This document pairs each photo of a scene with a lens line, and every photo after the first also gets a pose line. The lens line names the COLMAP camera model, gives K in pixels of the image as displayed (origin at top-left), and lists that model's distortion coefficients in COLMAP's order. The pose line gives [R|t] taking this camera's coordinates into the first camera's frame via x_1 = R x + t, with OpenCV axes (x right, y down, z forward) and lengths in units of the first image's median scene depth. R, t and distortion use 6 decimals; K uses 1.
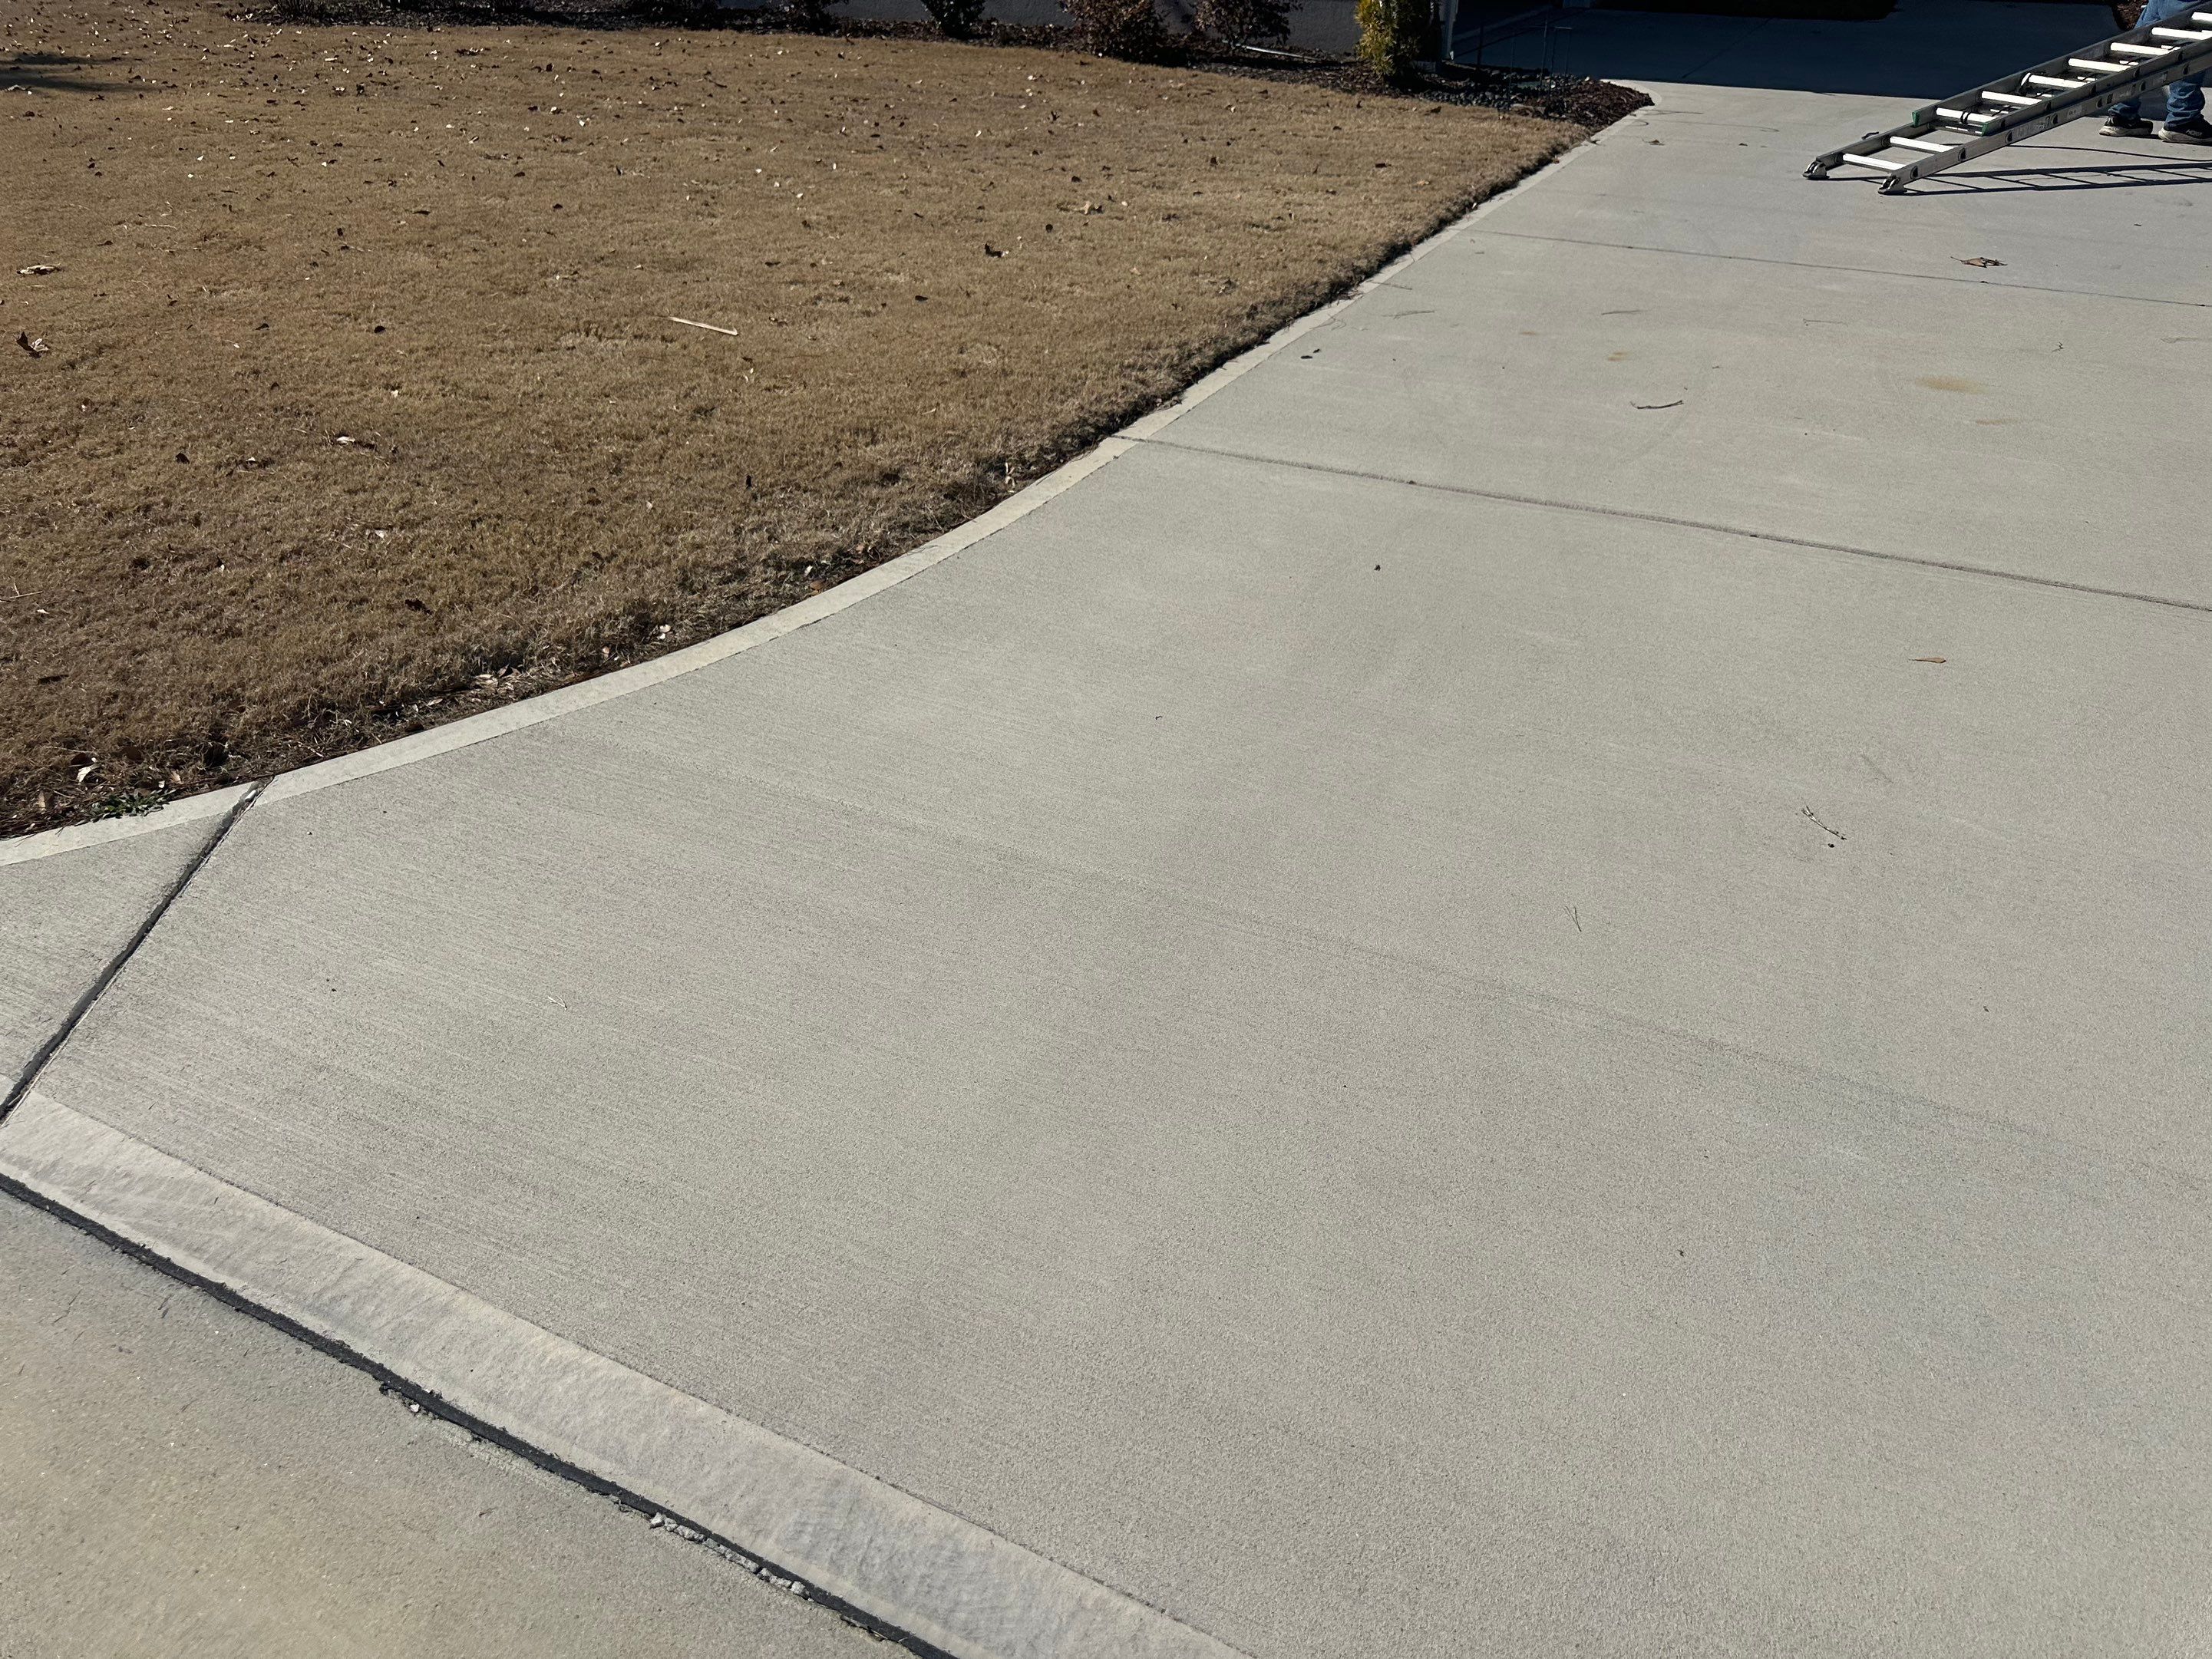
lens RADIAL K [[1587.0, 0, 1066.8], [0, 1587.0, 829.2], [0, 0, 1]] dist [-0.007290, -0.005357]
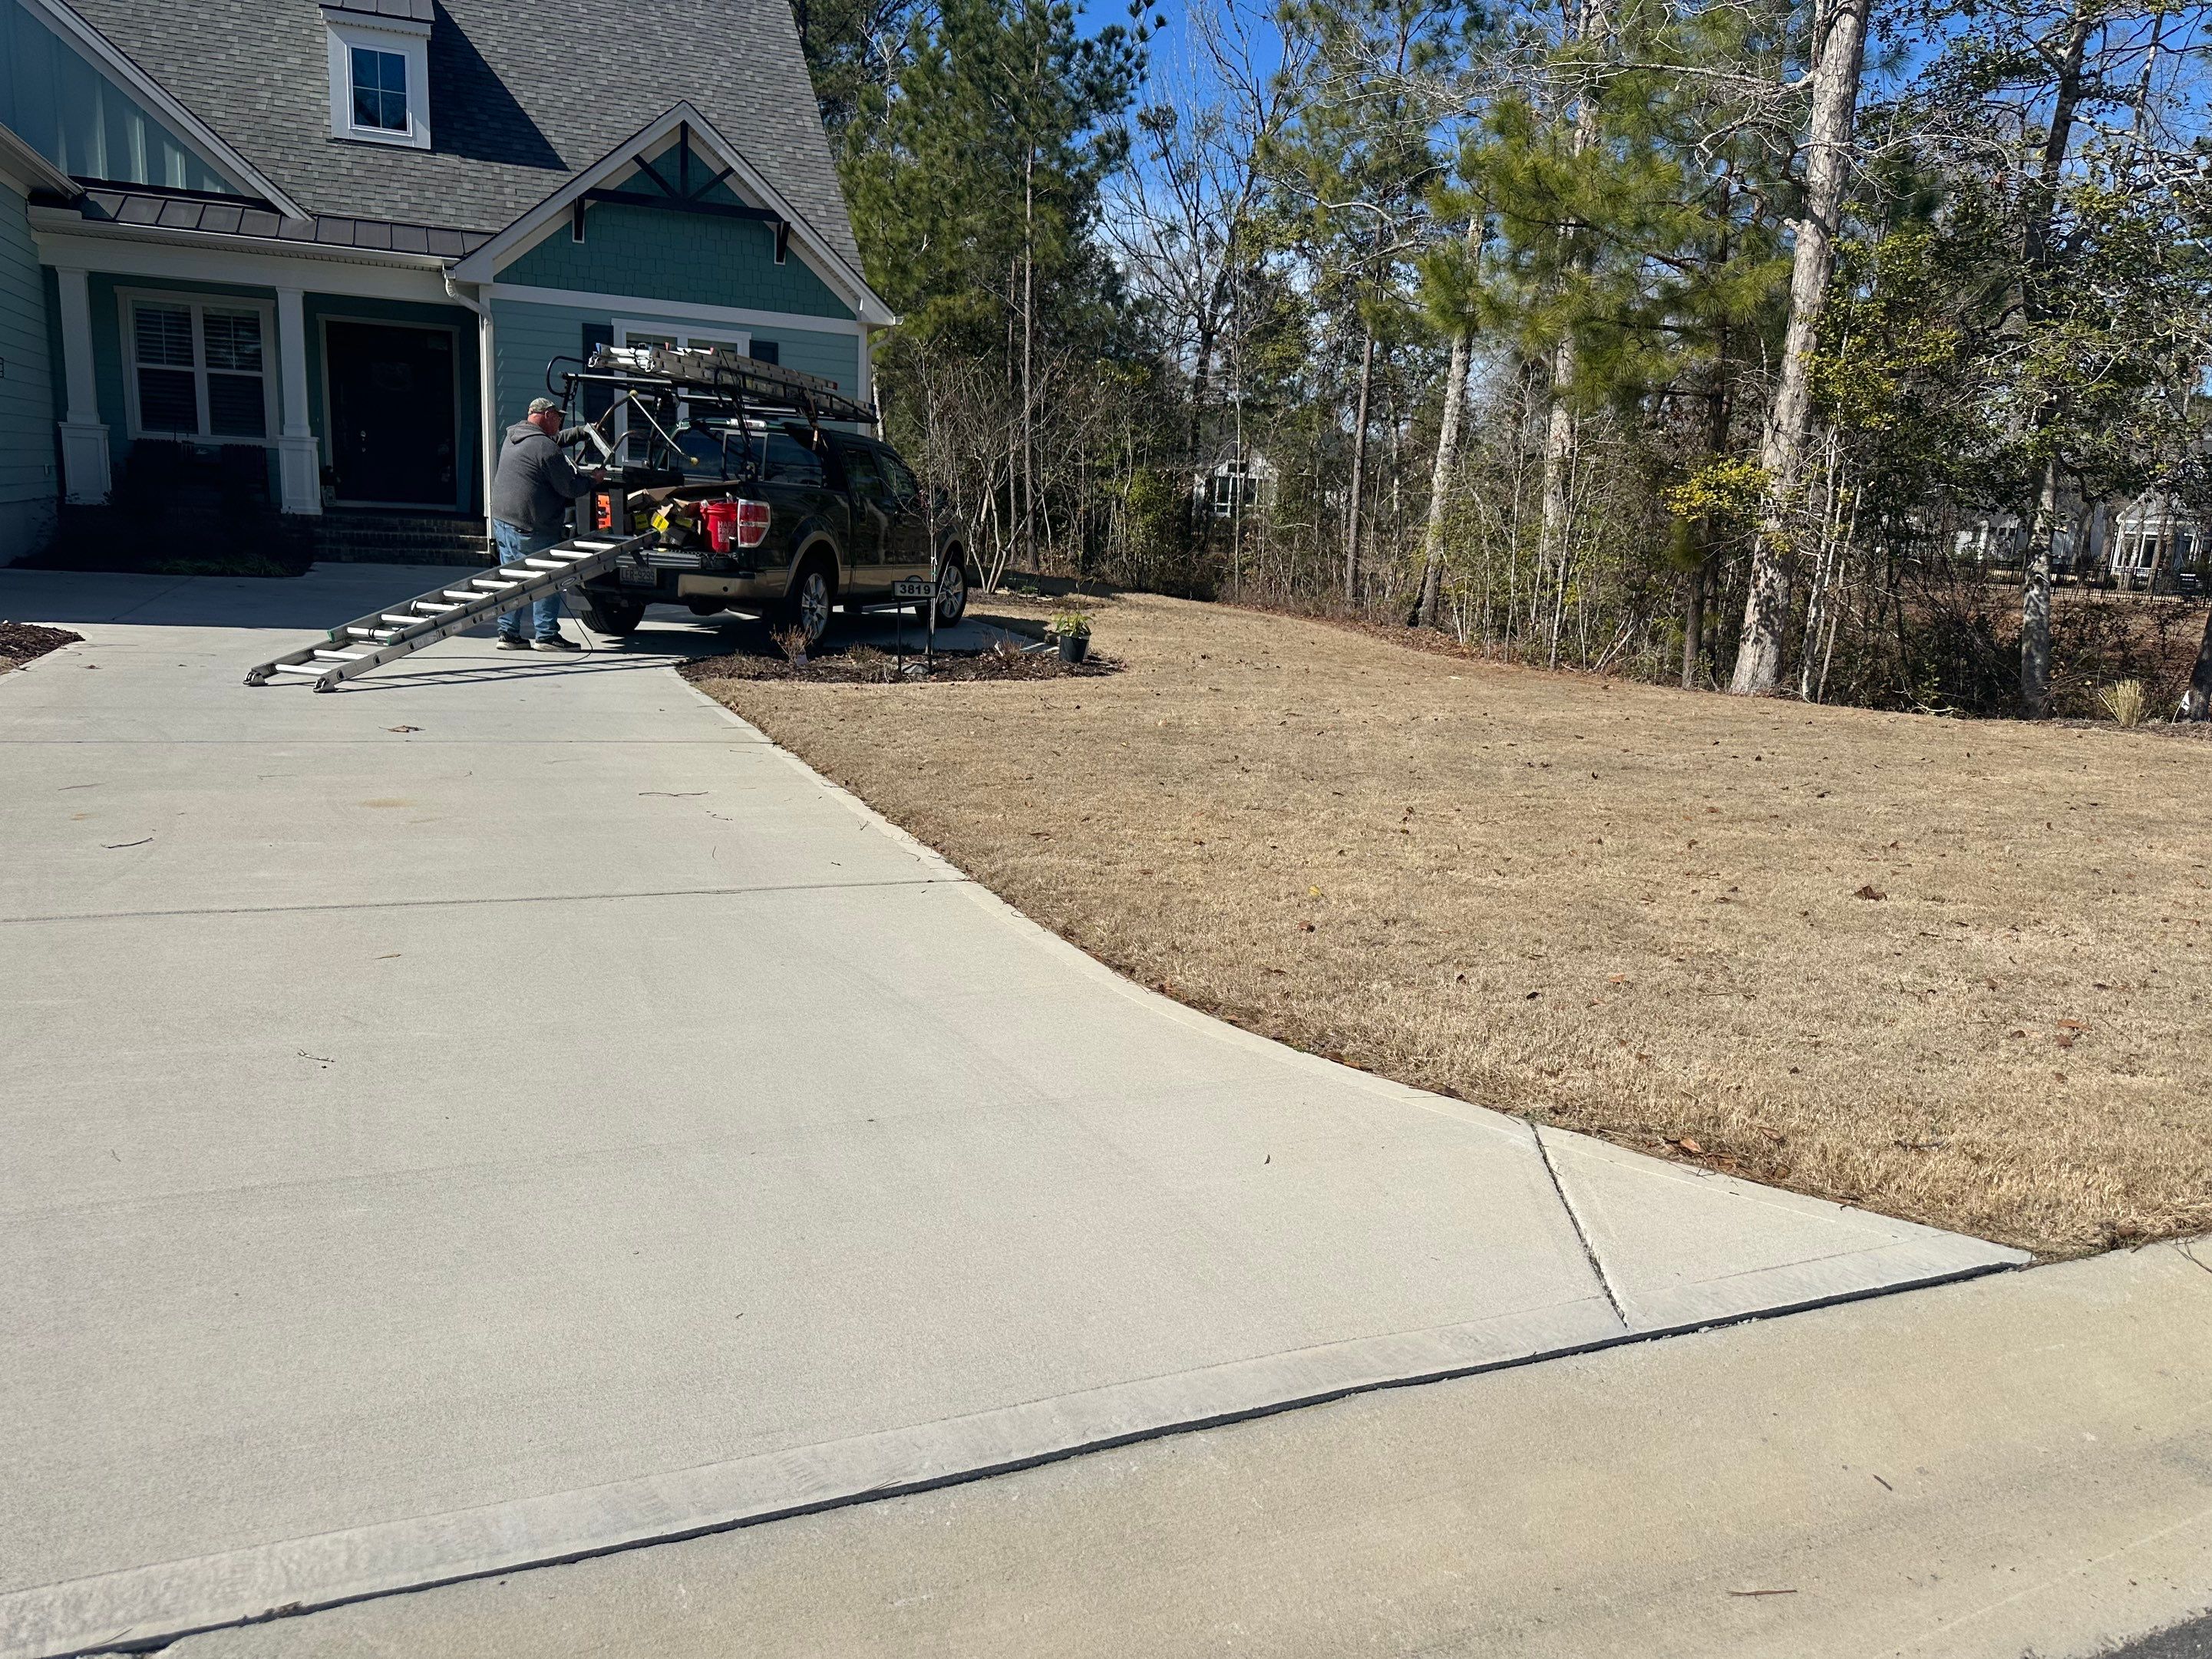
lens RADIAL K [[1556.4, 0, 1106.0], [0, 1556.4, 829.5], [0, 0, 1]] dist [0.007011, -0.020798]
pose [[0.625788, -0.119535, 0.770779, -0.016936], [0.358230, 0.921847, -0.147881, 0.065641], [-0.692863, 0.368659, 0.619702, -0.074213]]
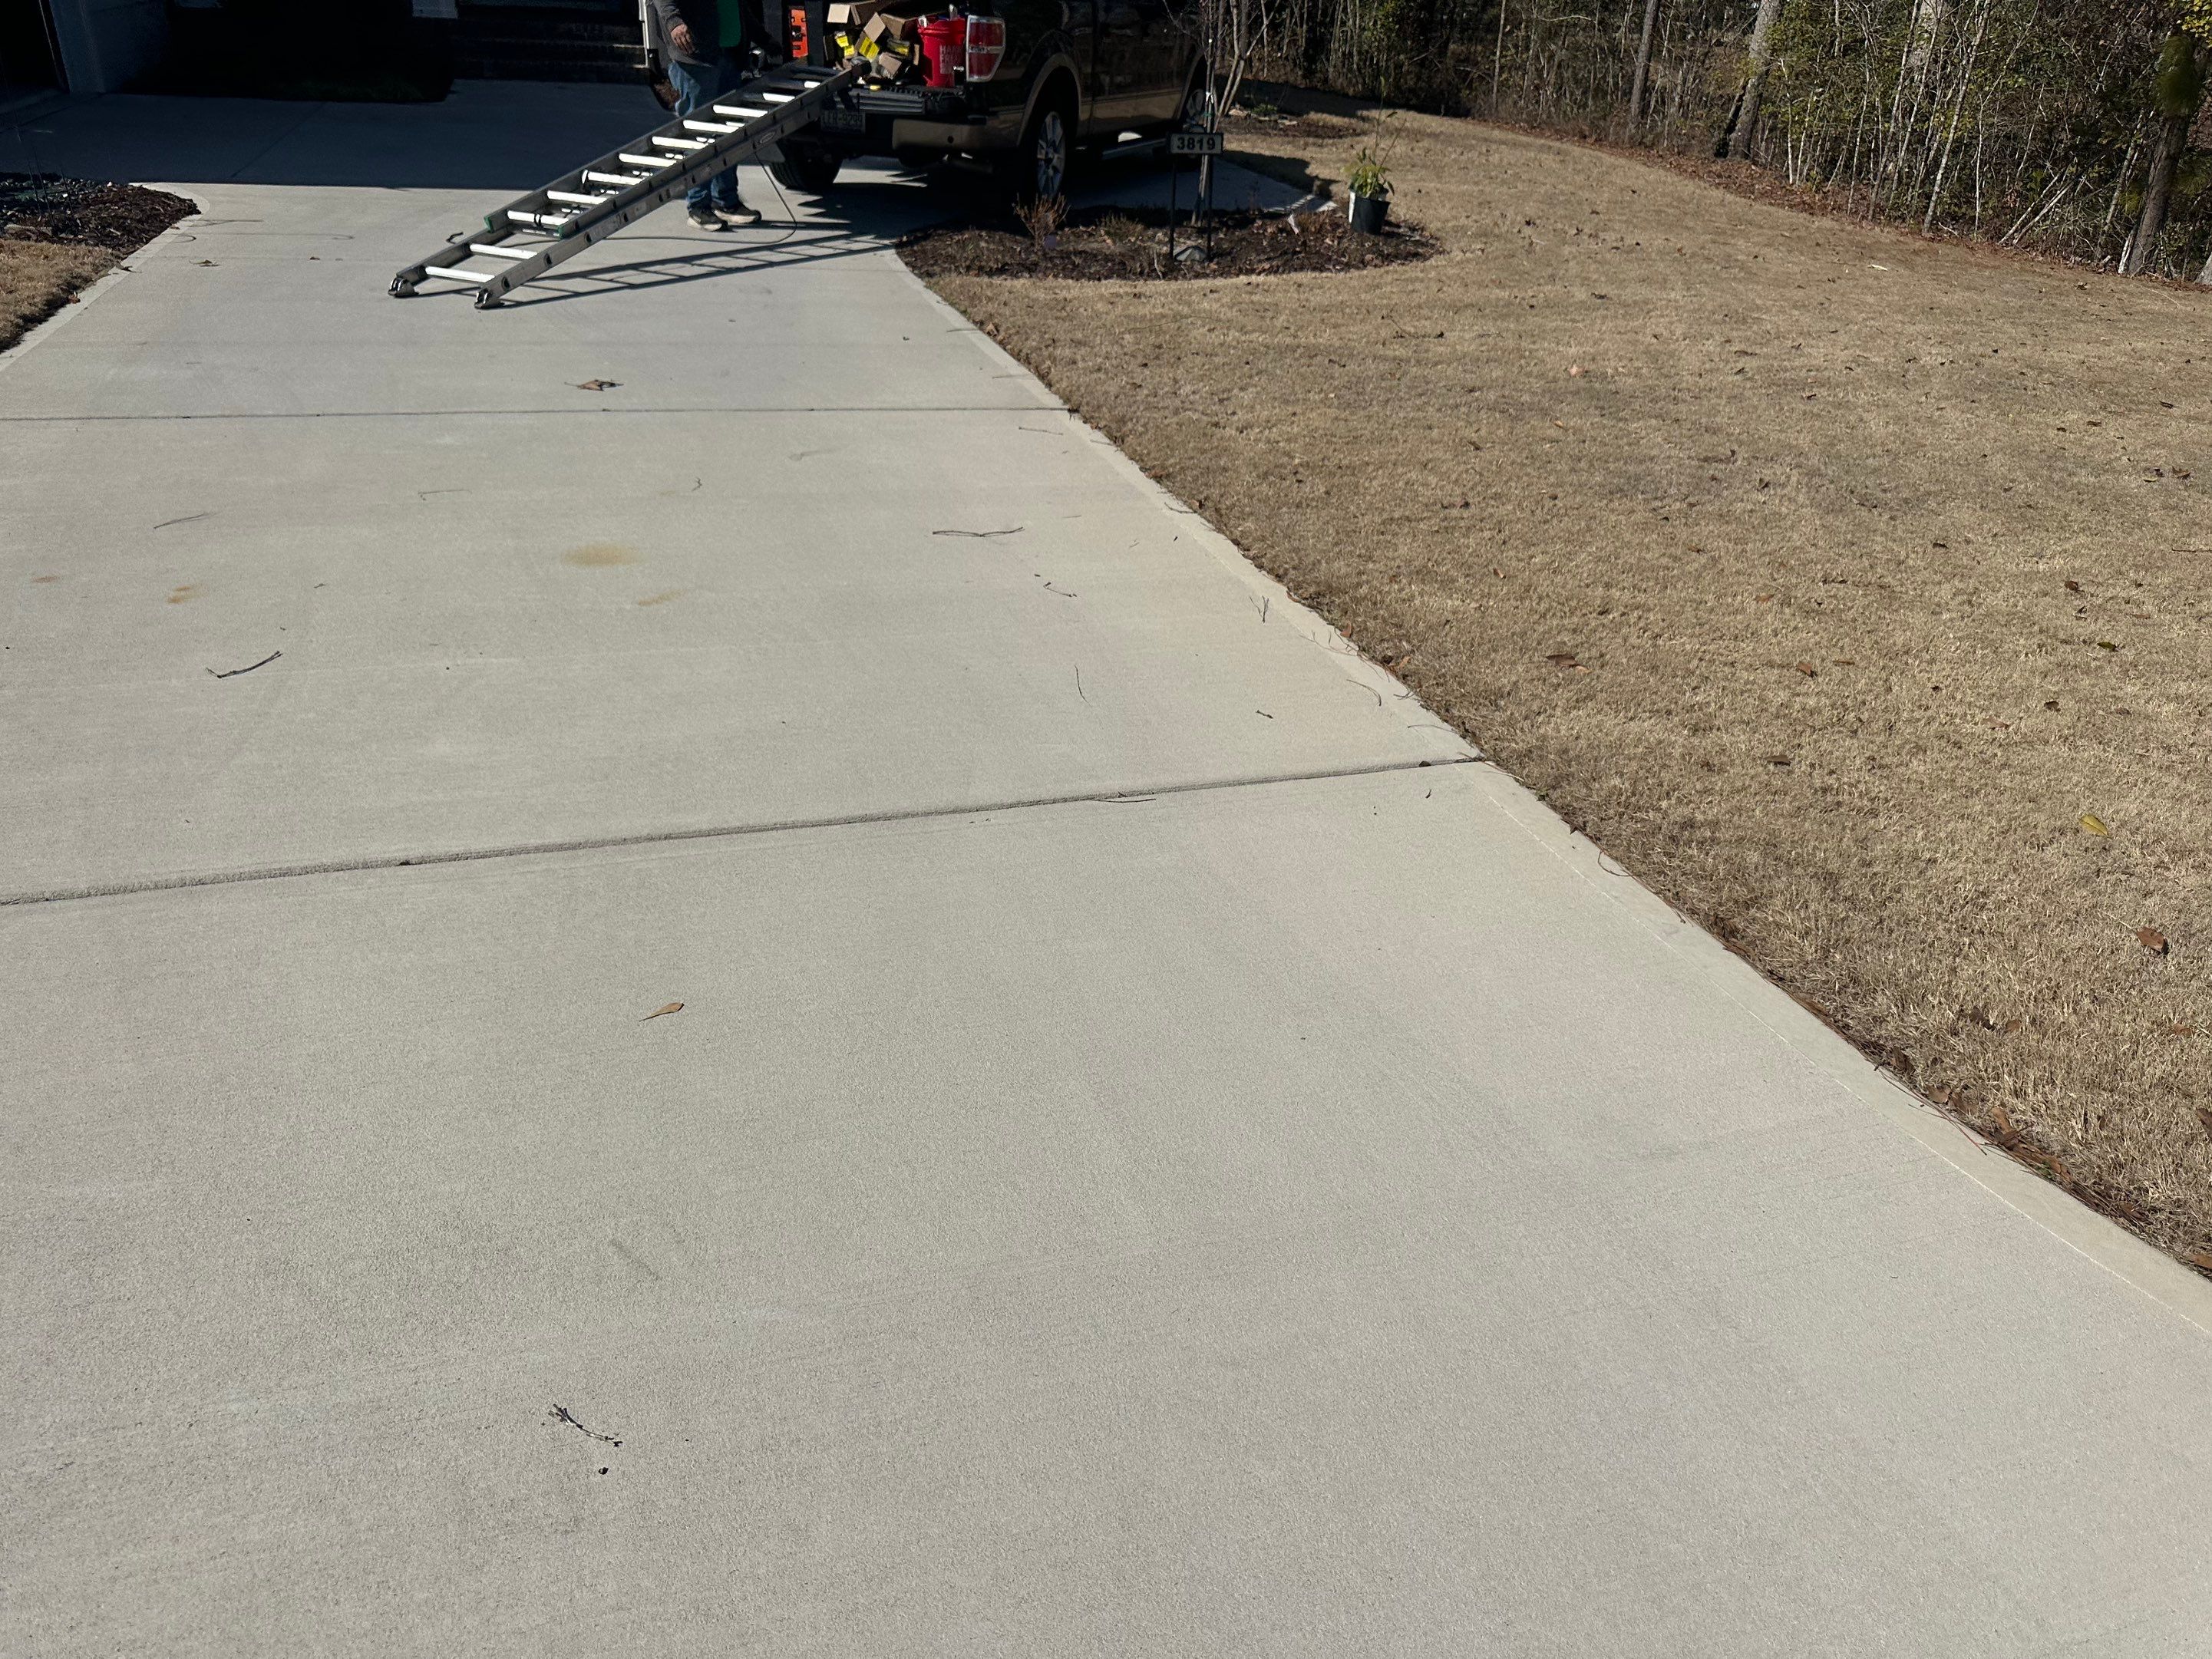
lens RADIAL K [[1646.5, 0, 1106.0], [0, 1646.5, 829.5], [0, 0, 1]] dist [0.004607, -0.013066]
pose [[0.713962, -0.282588, 0.640626, 0.074187], [0.315534, 0.946622, 0.065912, -0.061163], [-0.625057, 0.155080, 0.765019, 0.084892]]
